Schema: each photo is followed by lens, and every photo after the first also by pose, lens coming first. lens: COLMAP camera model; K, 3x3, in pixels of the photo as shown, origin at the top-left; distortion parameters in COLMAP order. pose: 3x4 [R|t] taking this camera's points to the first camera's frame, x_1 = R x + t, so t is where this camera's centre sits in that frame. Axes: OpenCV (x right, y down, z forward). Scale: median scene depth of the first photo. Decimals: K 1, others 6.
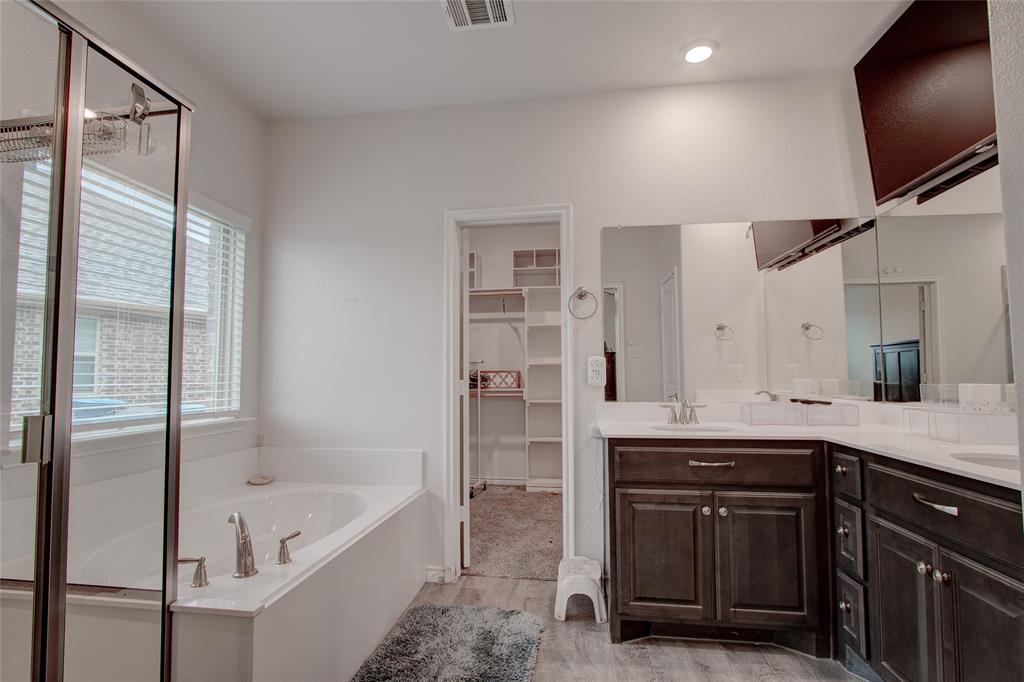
lens RADIAL K [[505.0, 0, 498.4], [0, 505.0, 345.9], [0, 0, 1]] dist [-0.003912, 0.000467]
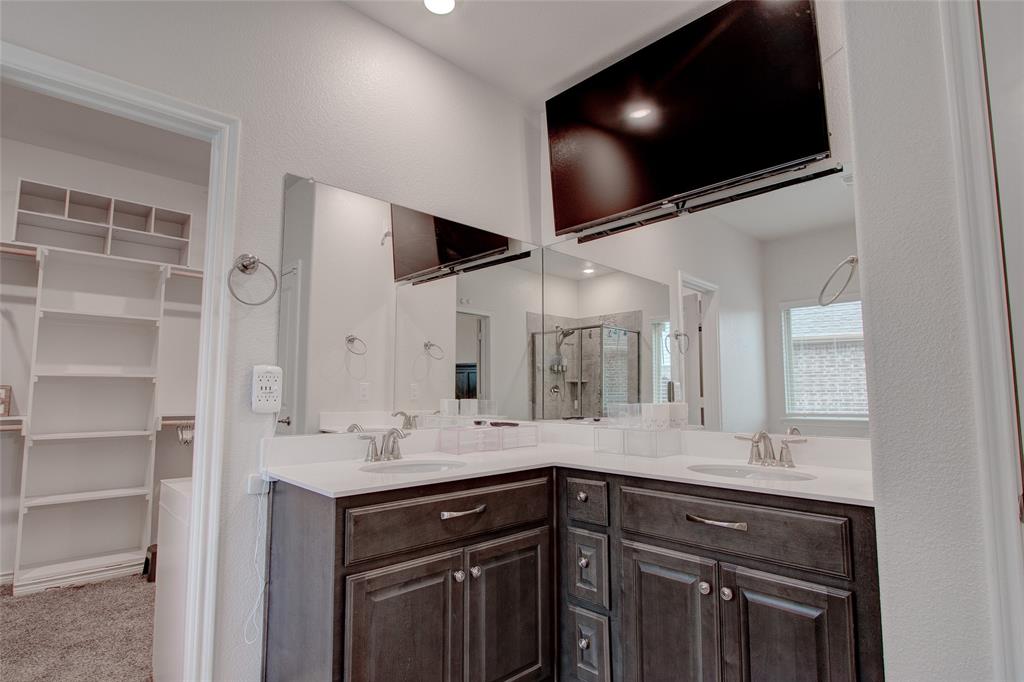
lens RADIAL K [[514.6, 0, 500.4], [0, 514.6, 345.0], [0, 0, 1]] dist [-0.016413, 0.000597]
pose [[0.616703, 0.077540, 0.783367, -0.133018], [-0.047944, 0.996989, -0.060941, 0.020077], [-0.785734, 0.000025, 0.618564, 0.362748]]
